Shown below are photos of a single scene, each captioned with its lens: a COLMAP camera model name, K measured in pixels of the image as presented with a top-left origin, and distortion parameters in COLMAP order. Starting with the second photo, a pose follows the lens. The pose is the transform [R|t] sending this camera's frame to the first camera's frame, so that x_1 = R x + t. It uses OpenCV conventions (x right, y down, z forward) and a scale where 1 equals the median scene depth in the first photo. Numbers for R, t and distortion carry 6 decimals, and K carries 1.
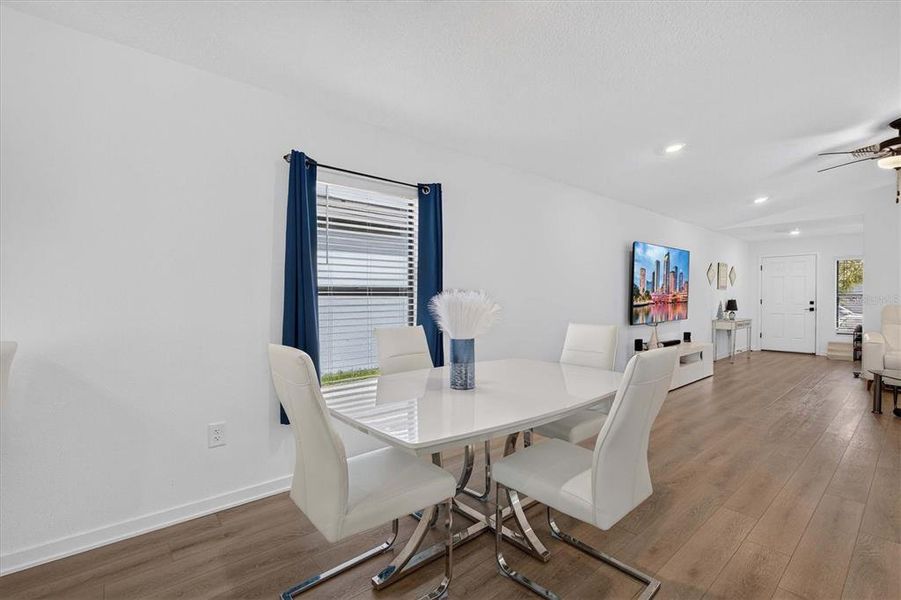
lens RADIAL K [[406.2, 0, 454.4], [0, 406.2, 300.5], [0, 0, 1]] dist [-0.004065, 0.000251]
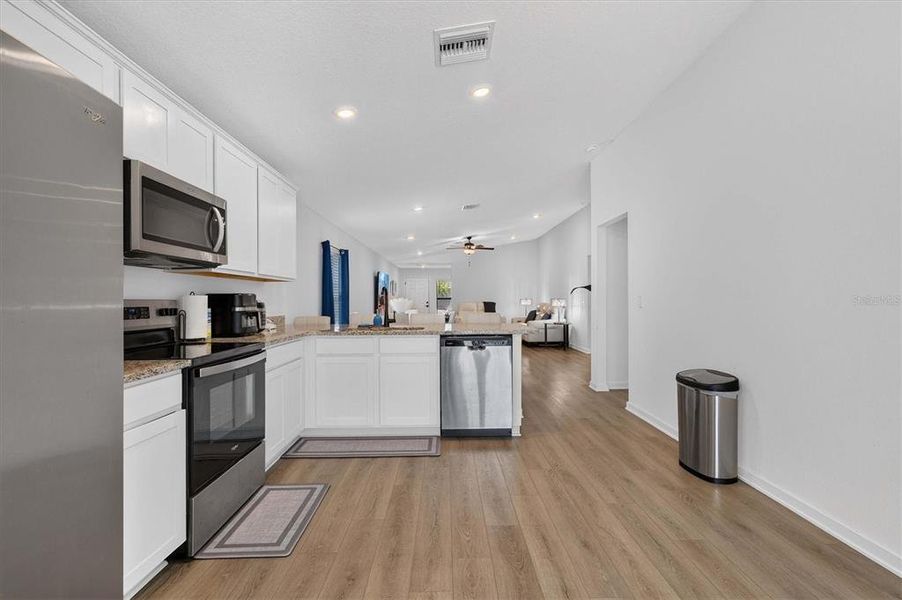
lens RADIAL K [[406.6, 0, 459.6], [0, 406.6, 300.8], [0, 0, 1]] dist [-0.004065, 0.000251]
pose [[0.630638, -0.006425, 0.776051, -0.709211], [0.011395, 0.999935, -0.000981, 0.002383], [-0.775994, 0.009462, 0.630670, -0.455330]]
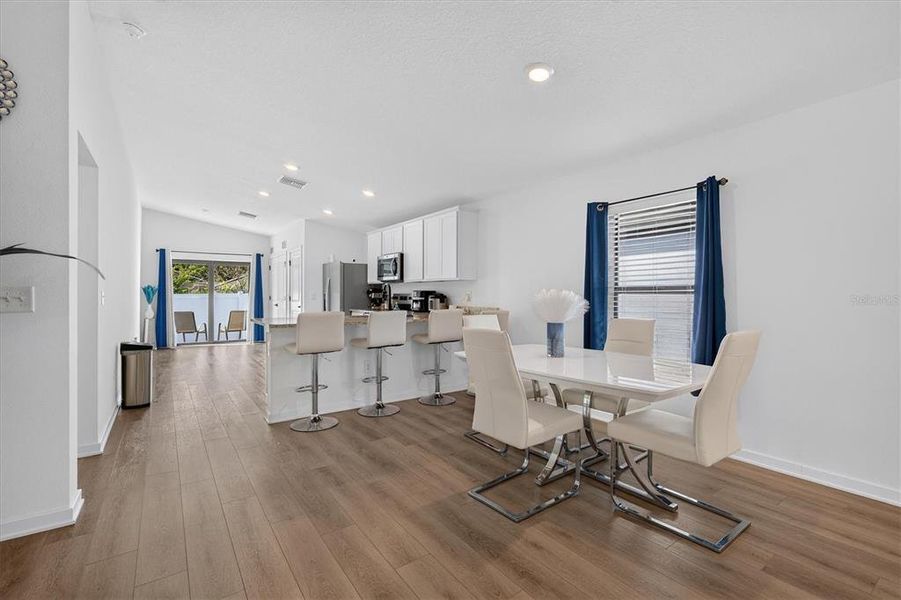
lens RADIAL K [[406.2, 0, 457.5], [0, 406.2, 295.5], [0, 0, 1]] dist [-0.004065, 0.000251]
pose [[-0.086740, 0.001993, -0.996229, 0.483213], [-0.008767, 0.999958, 0.002764, -0.001712], [0.996192, 0.008974, -0.086718, 0.241892]]
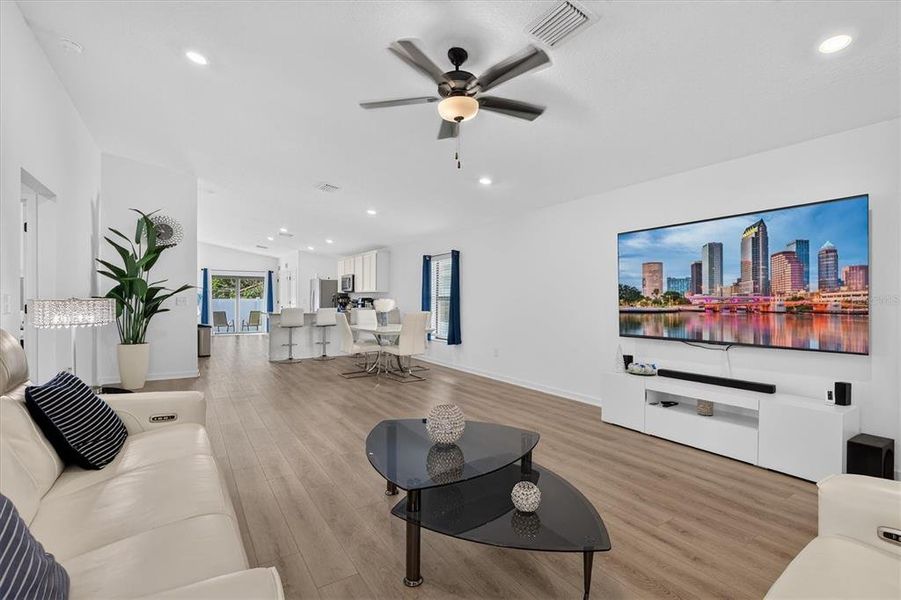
lens RADIAL K [[406.2, 0, 456.9], [0, 406.2, 299.7], [0, 0, 1]] dist [-0.004065, 0.000251]
pose [[-0.125158, -0.001087, -0.992136, 1.088759], [-0.011549, 0.999933, 0.000362, -0.006351], [0.992070, 0.011504, -0.125162, 0.650695]]
